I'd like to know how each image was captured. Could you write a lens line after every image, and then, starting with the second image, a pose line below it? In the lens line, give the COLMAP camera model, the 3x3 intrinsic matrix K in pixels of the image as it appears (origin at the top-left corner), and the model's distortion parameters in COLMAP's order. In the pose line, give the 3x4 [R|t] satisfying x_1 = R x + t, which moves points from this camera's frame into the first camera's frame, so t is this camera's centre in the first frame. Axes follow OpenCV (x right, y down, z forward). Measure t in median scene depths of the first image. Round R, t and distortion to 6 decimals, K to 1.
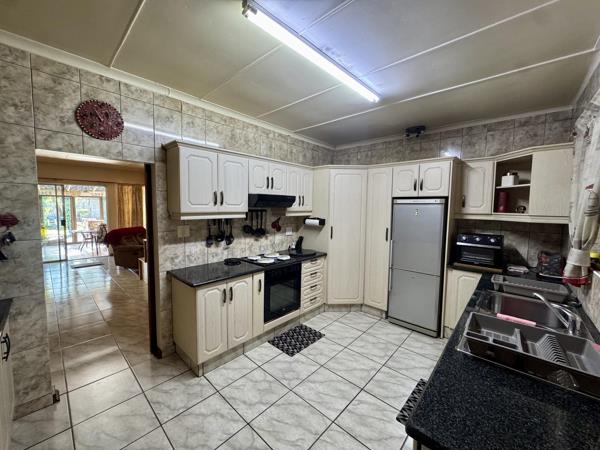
lens RADIAL K [[239.4, 0, 301.4], [0, 239.4, 226.0], [0, 0, 1]] dist [0.001753, 0.000009]
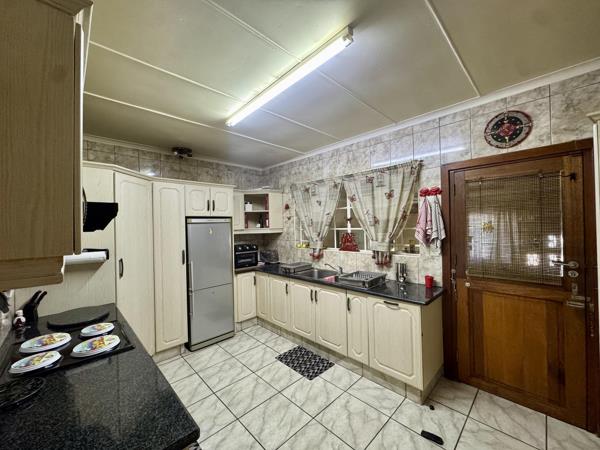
lens RADIAL K [[239.4, 0, 301.1], [0, 239.4, 222.1], [0, 0, 1]] dist [0.001753, 0.000009]
pose [[0.059187, -0.003399, 0.998241, -0.604437], [0.106411, 0.994318, -0.002924, -0.051740], [-0.992559, 0.106397, 0.059212, 0.557988]]
